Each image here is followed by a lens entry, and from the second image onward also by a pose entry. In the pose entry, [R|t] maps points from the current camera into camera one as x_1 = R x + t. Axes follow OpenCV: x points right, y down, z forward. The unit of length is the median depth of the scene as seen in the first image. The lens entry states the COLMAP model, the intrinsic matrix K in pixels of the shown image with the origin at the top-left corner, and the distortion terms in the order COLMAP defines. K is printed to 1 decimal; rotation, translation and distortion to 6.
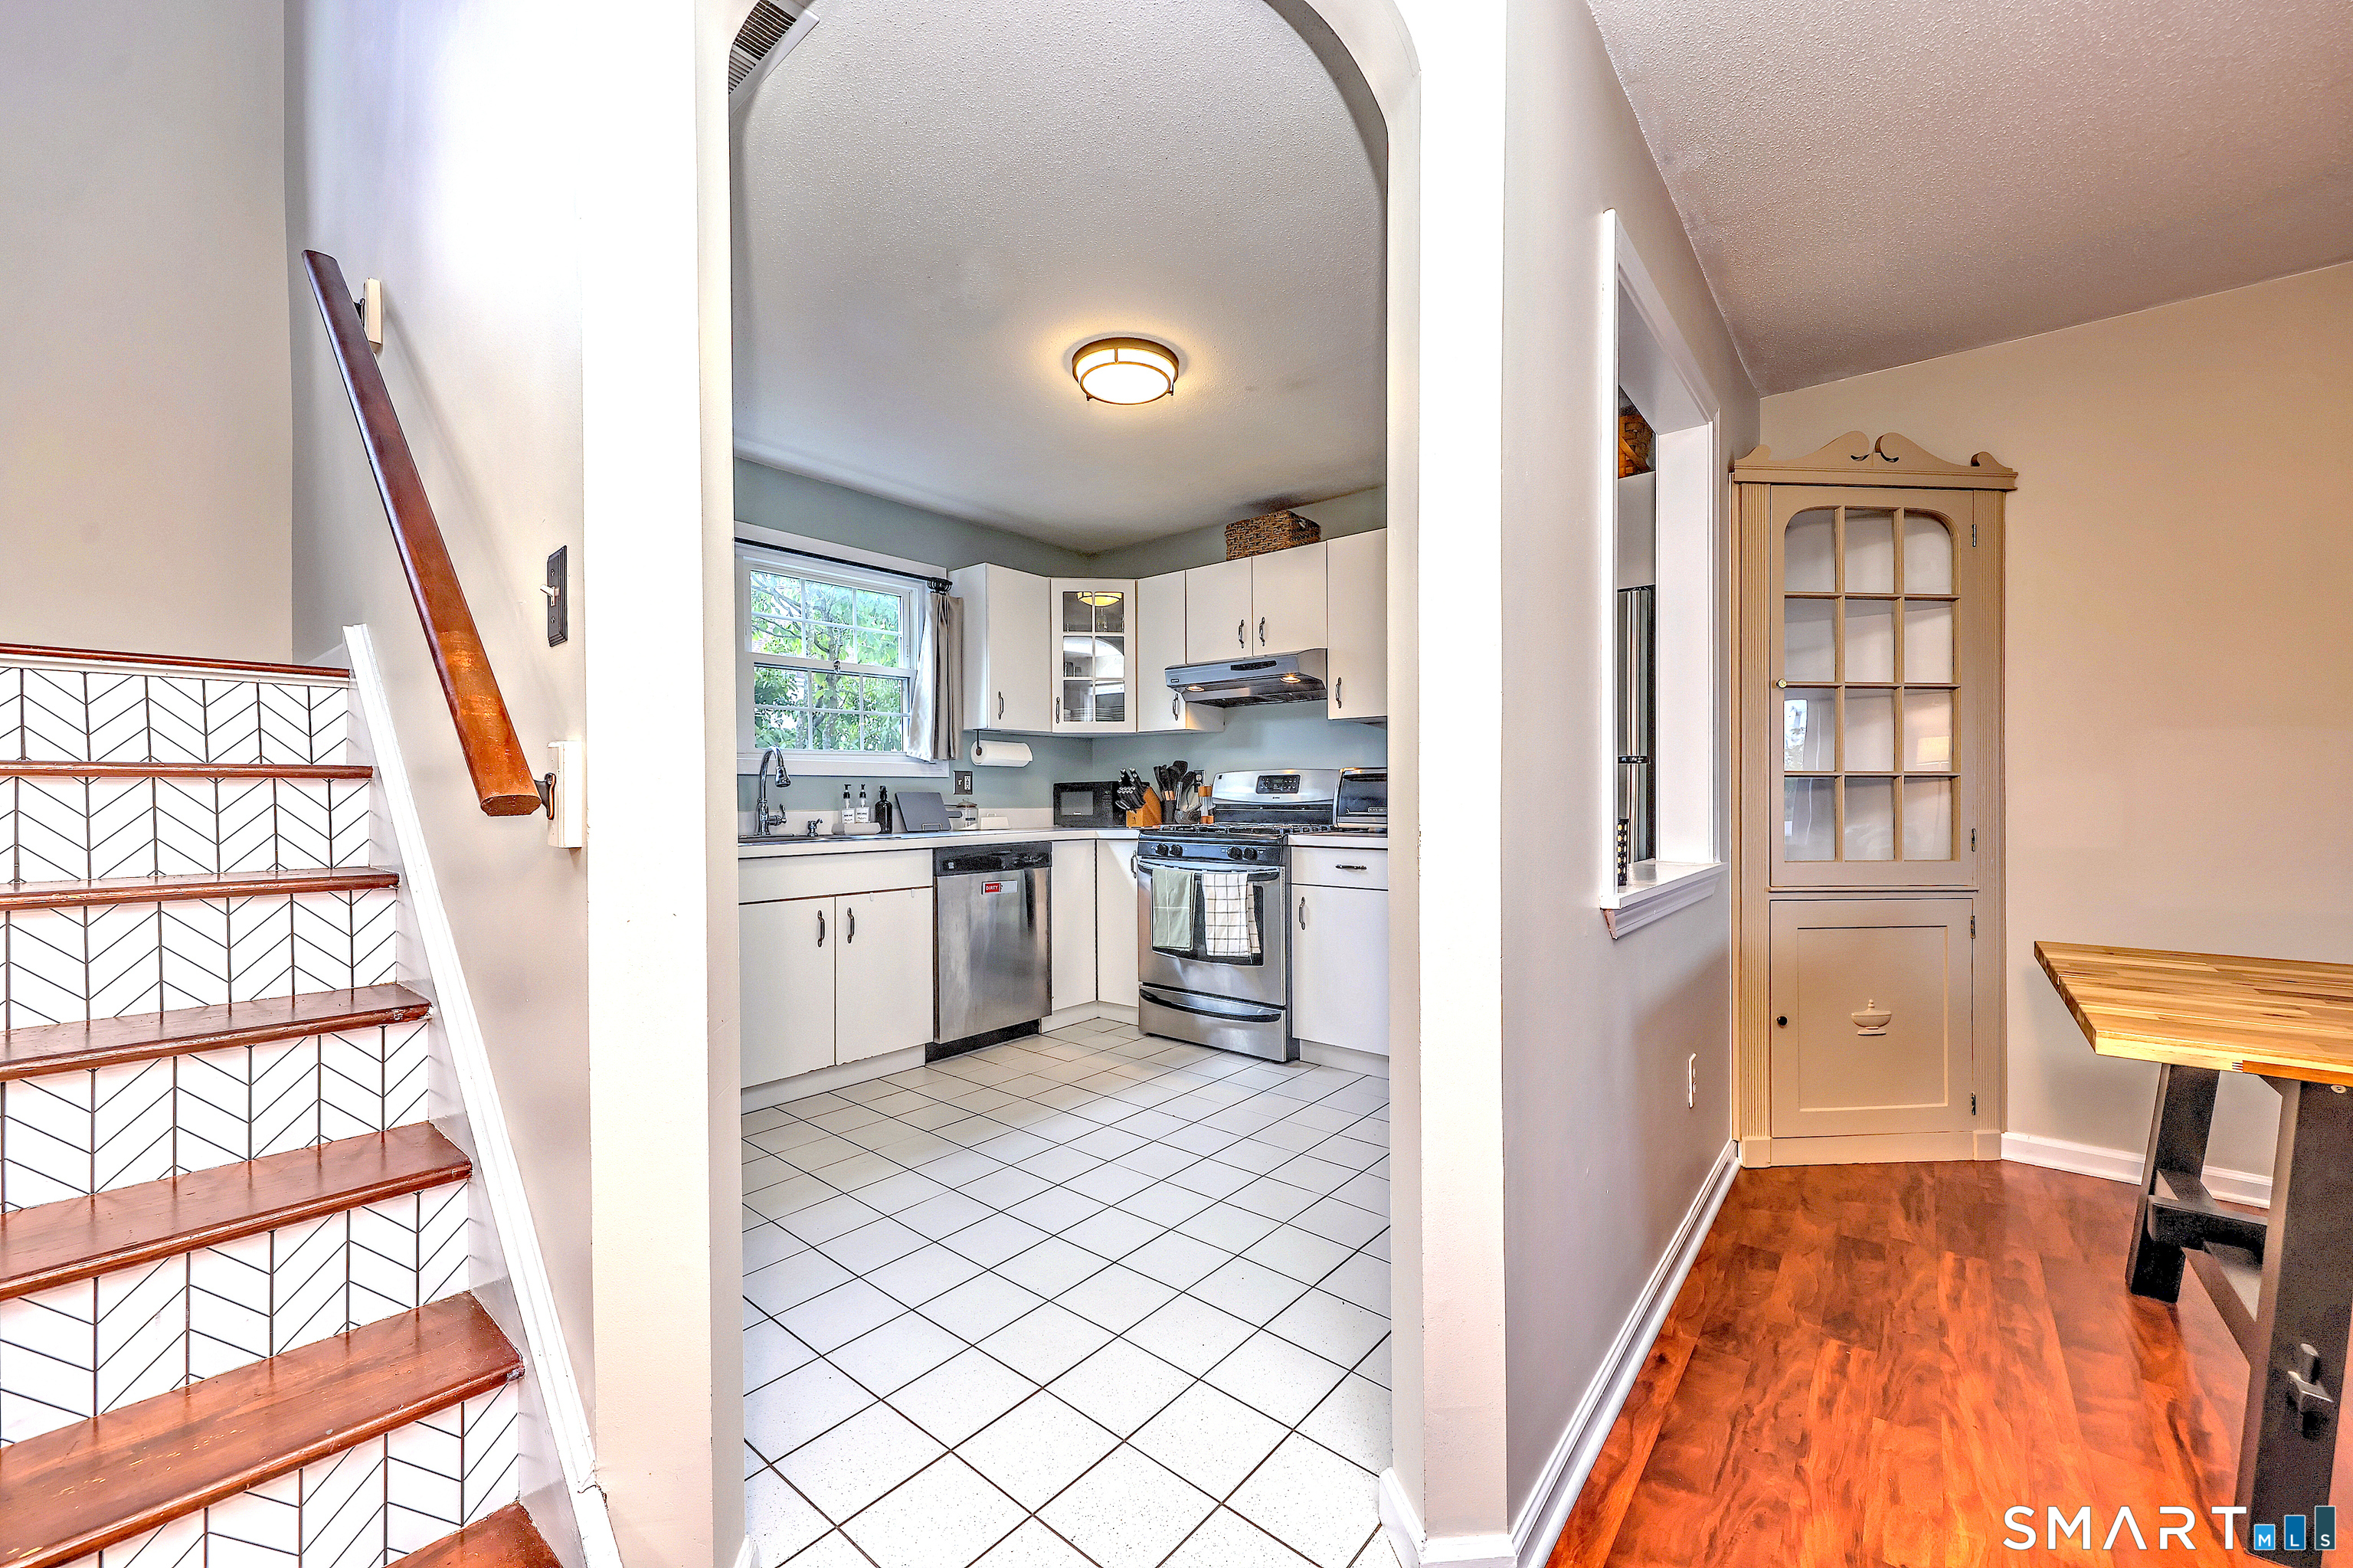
lens RADIAL K [[906.0, 0, 1167.2], [0, 906.0, 792.2], [0, 0, 1]] dist [0.007867, -0.005452]
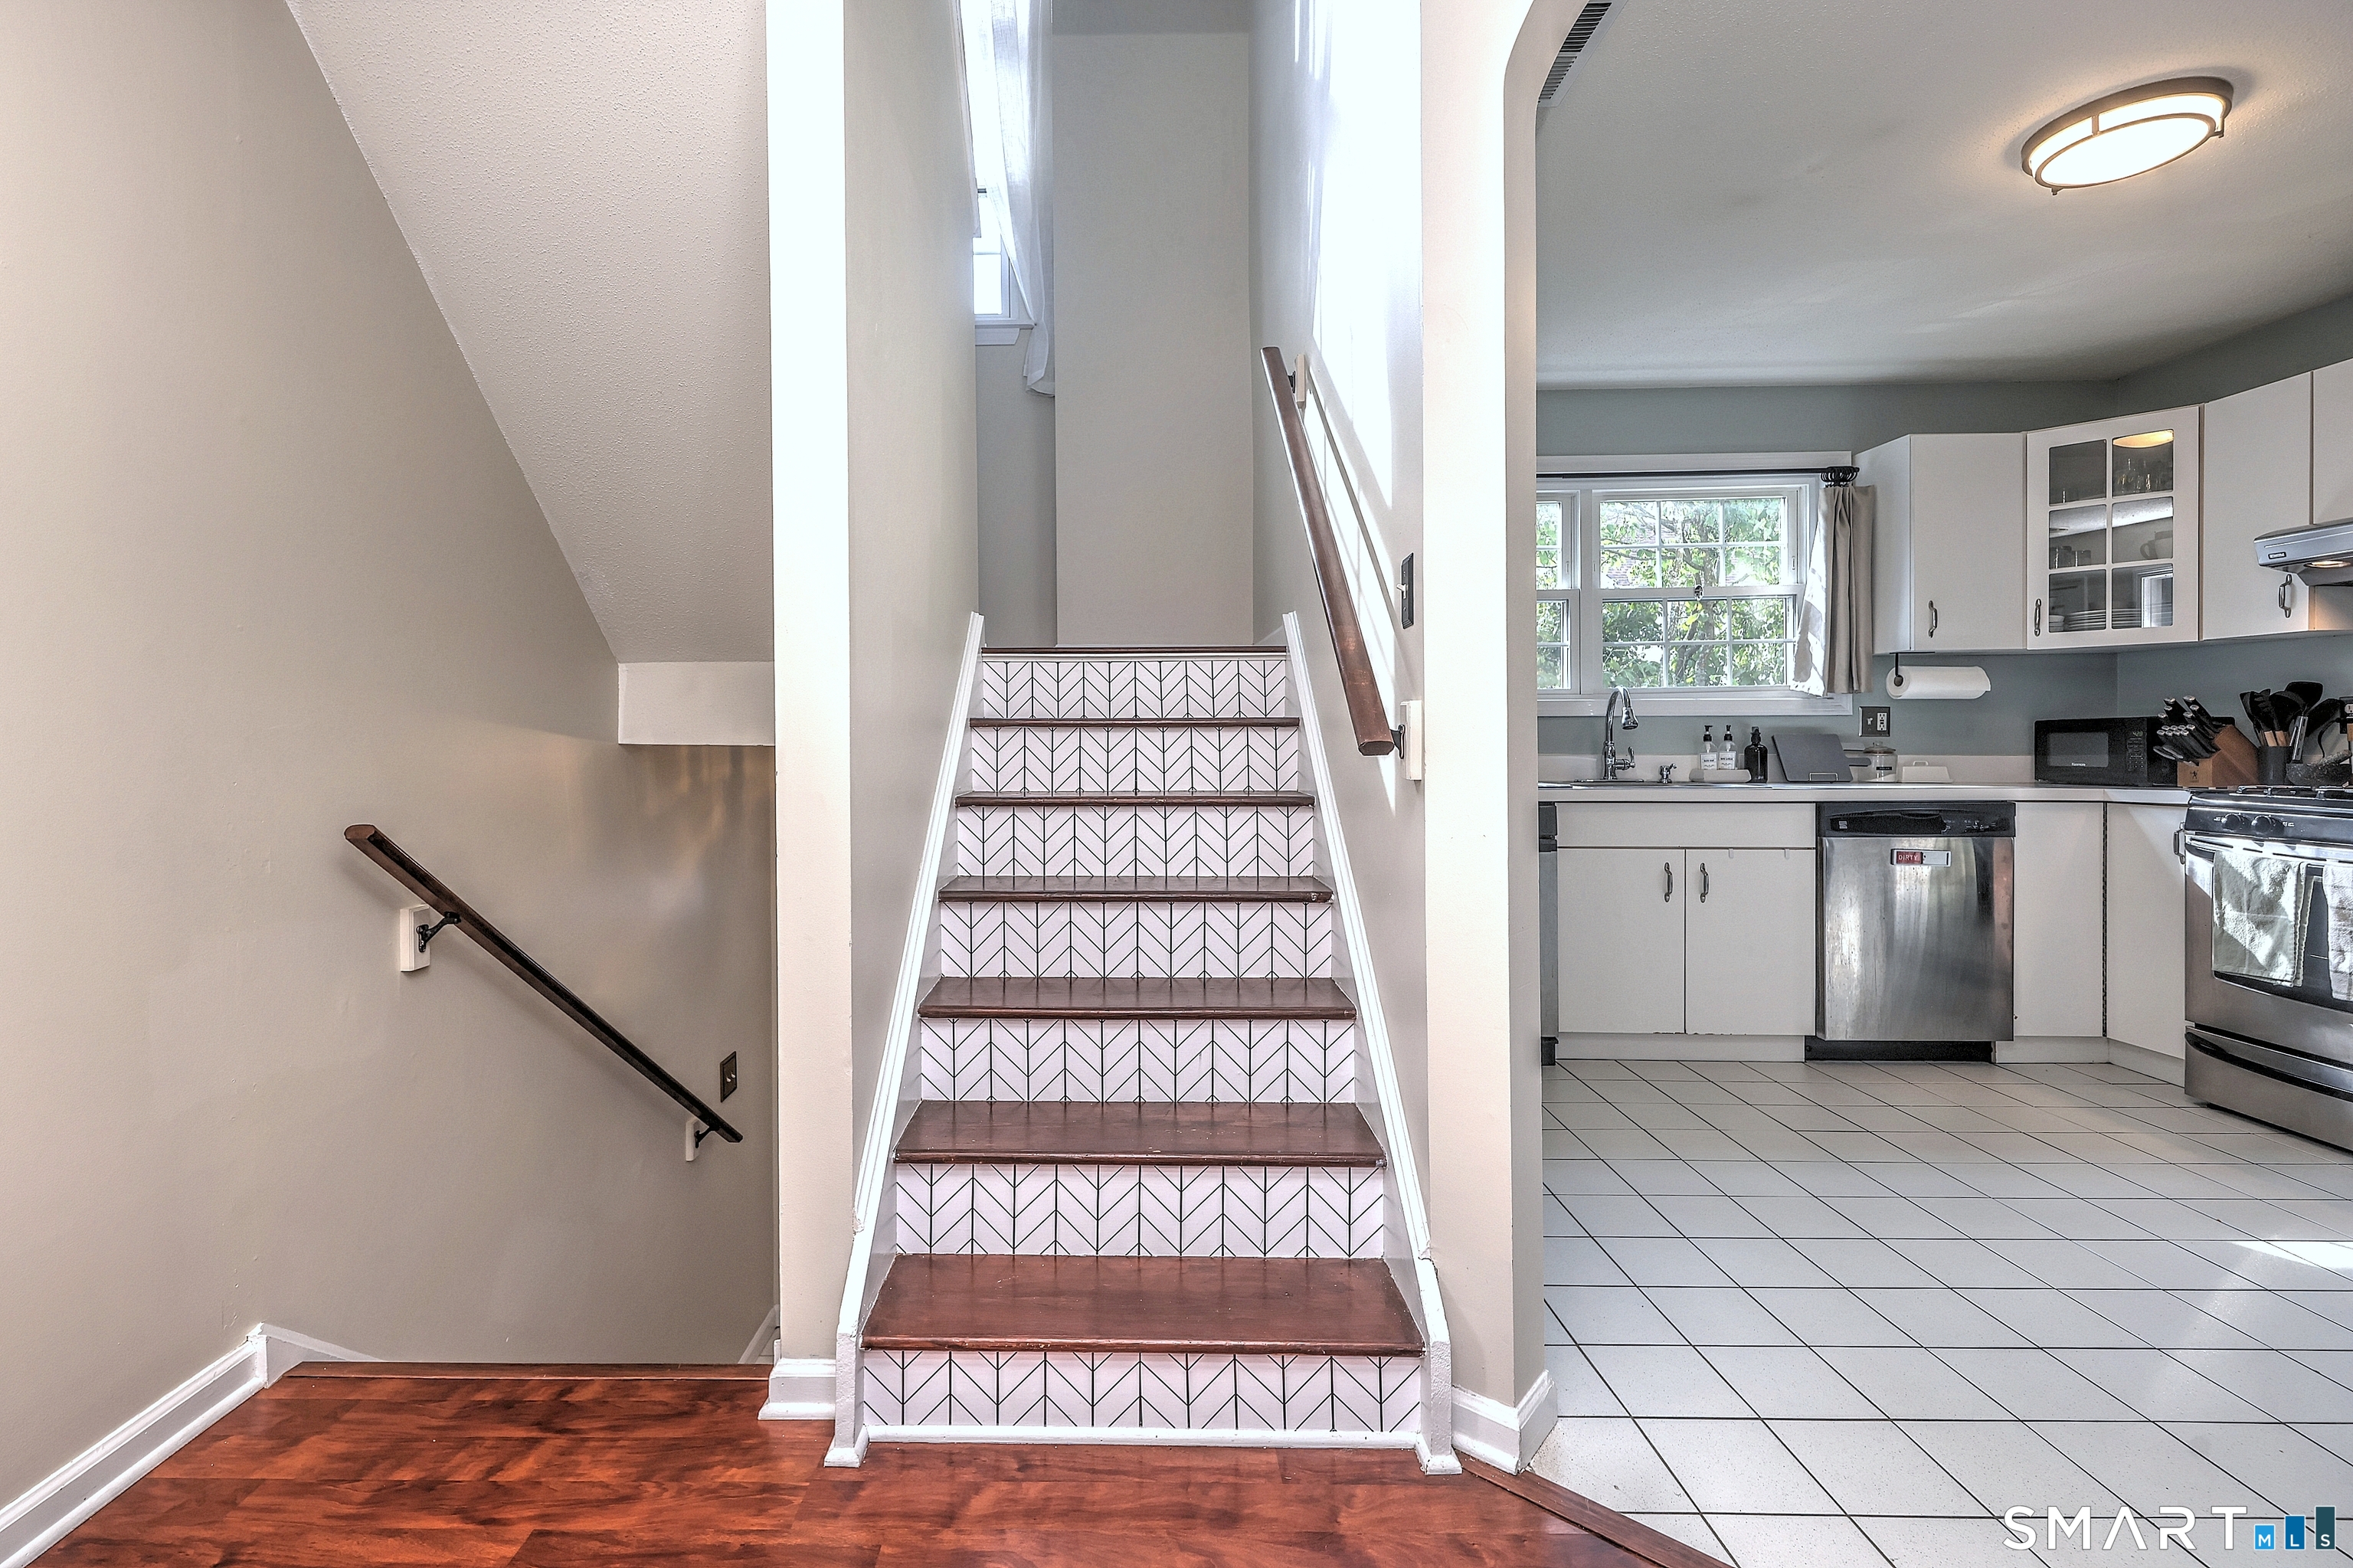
lens RADIAL K [[1028.1, 0, 1109.8], [0, 1028.1, 749.4], [0, 0, 1]] dist [0.015299, -0.007556]
pose [[0.623221, 0.010458, -0.781976, 0.071031], [0.002766, 0.999875, 0.015577, -0.002552], [0.782041, -0.011871, 0.623114, -0.084433]]
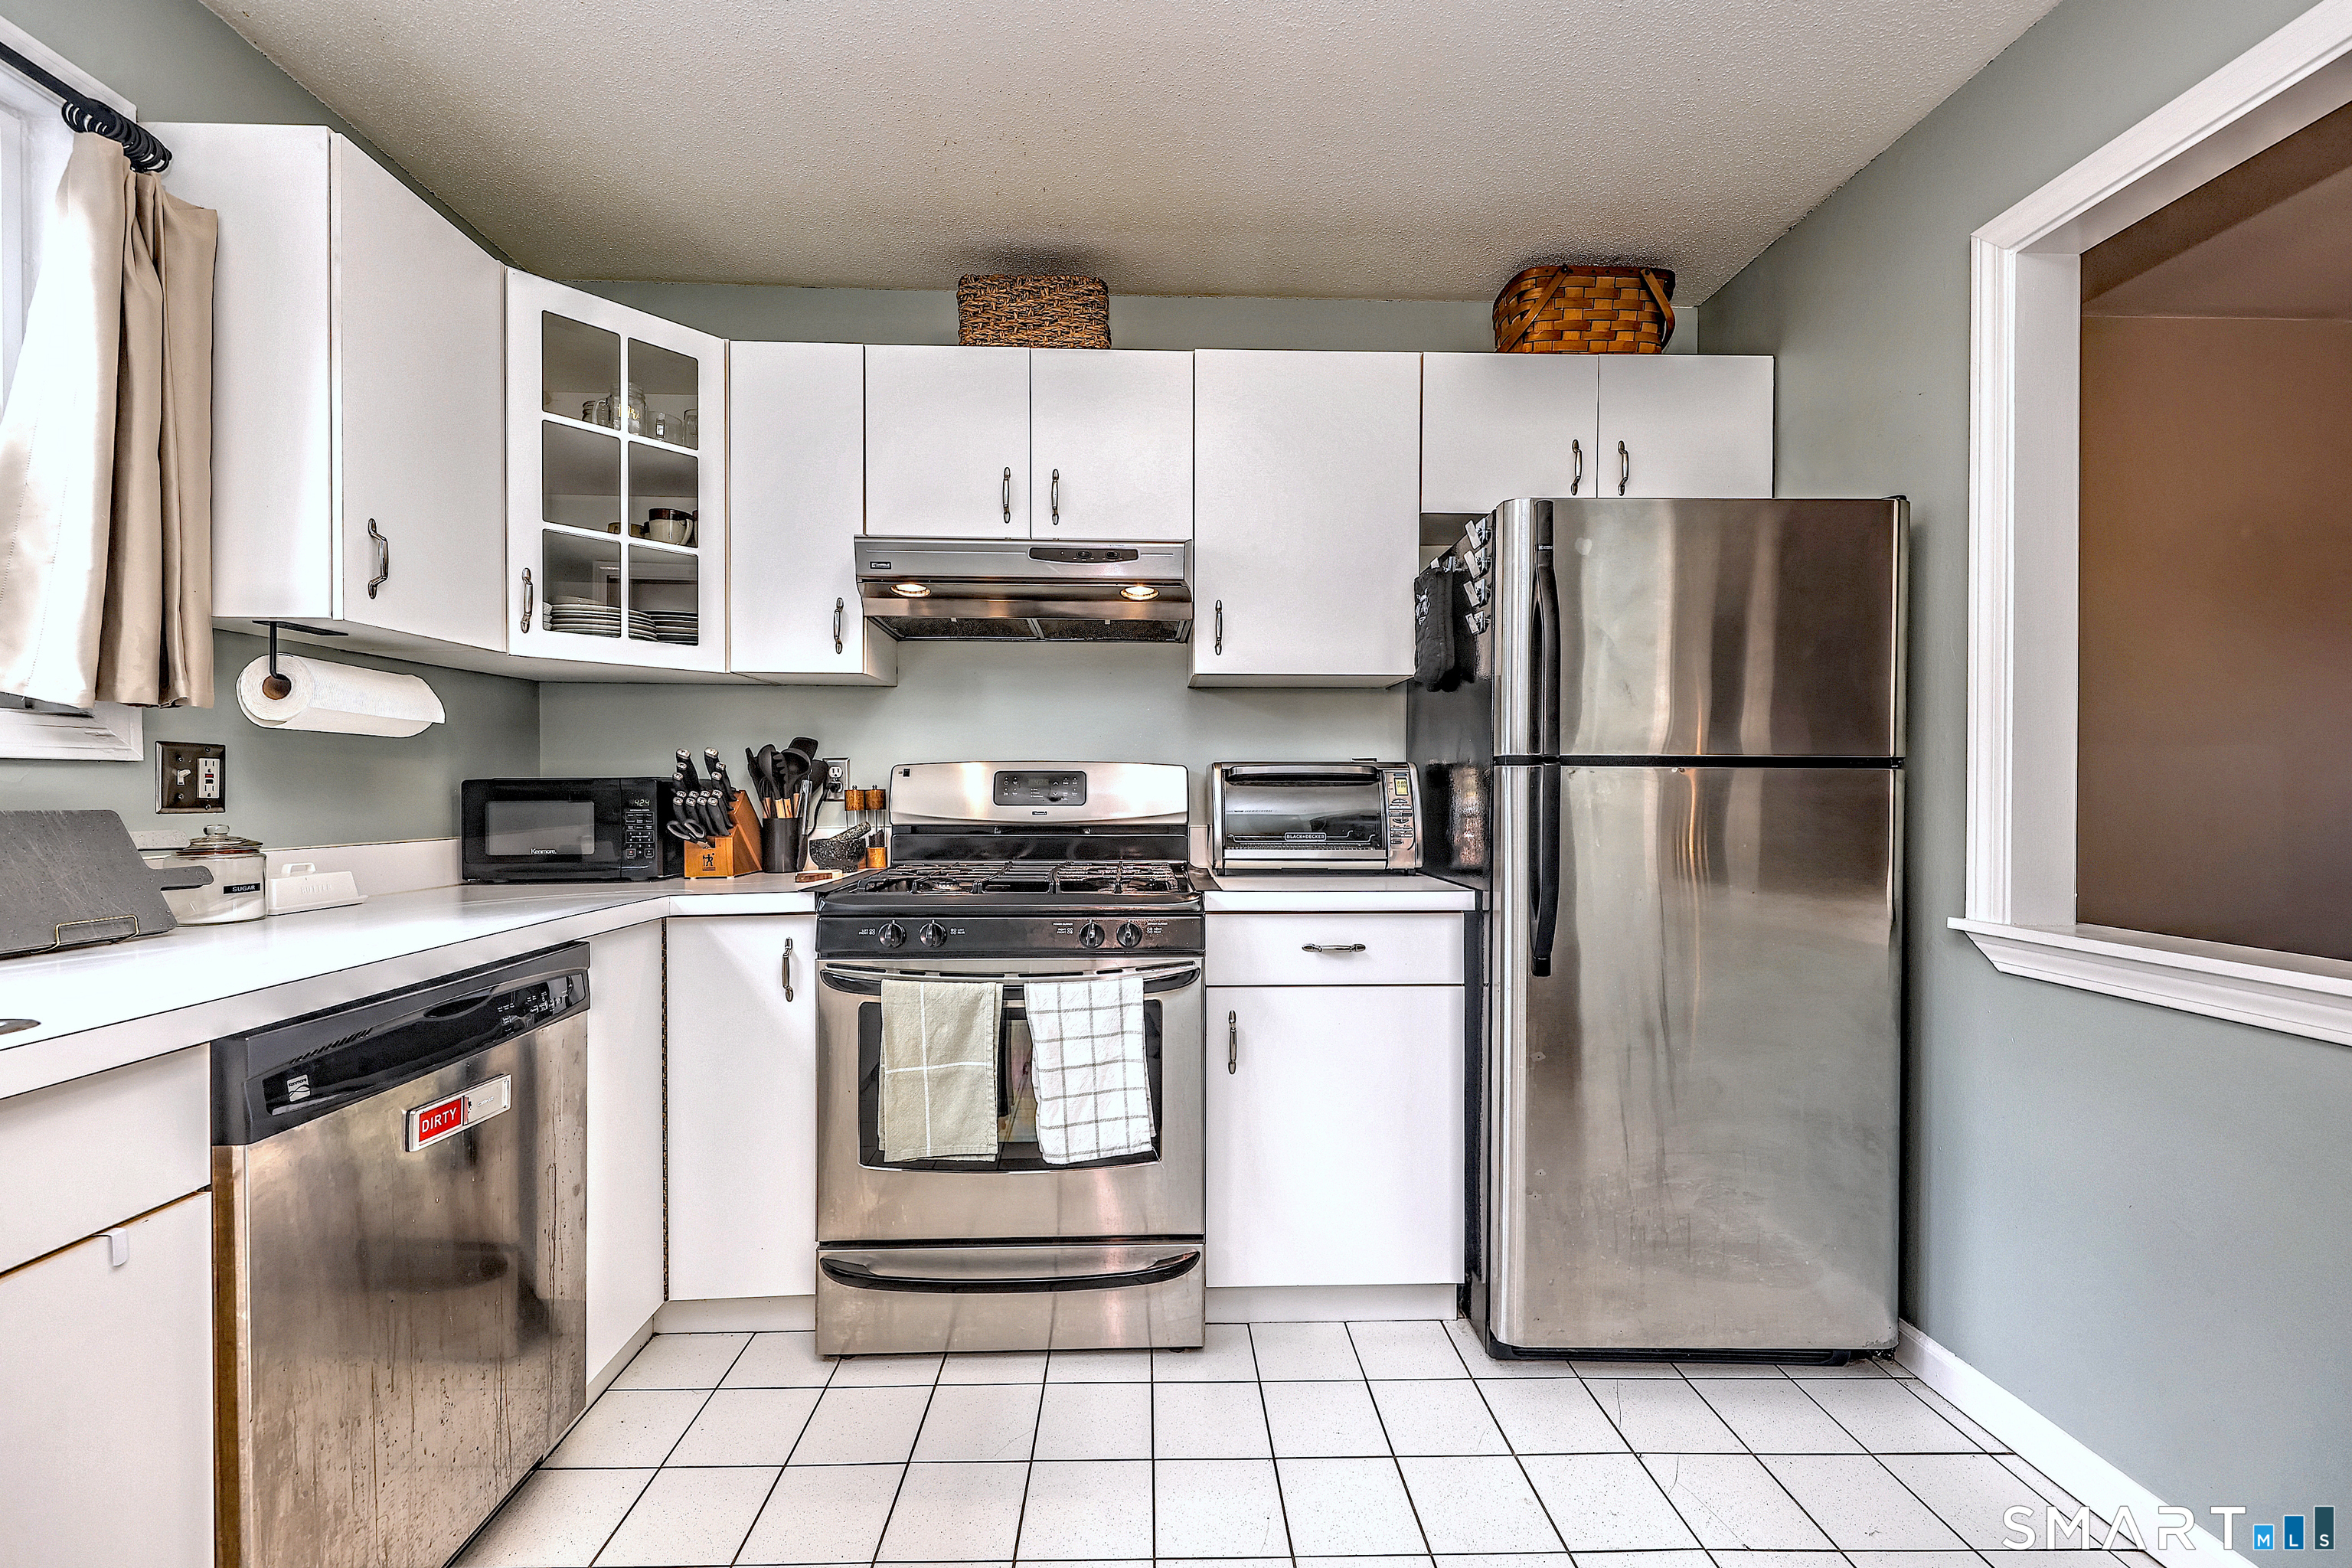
lens RADIAL K [[953.9, 0, 1176.8], [0, 953.9, 789.0], [0, 0, 1]] dist [0.001286, 0.000003]
pose [[0.748562, 0.002327, 0.663060, -0.215753], [-0.004986, 0.999985, 0.002120, -0.010353], [-0.663046, -0.004892, 0.748563, 0.568659]]
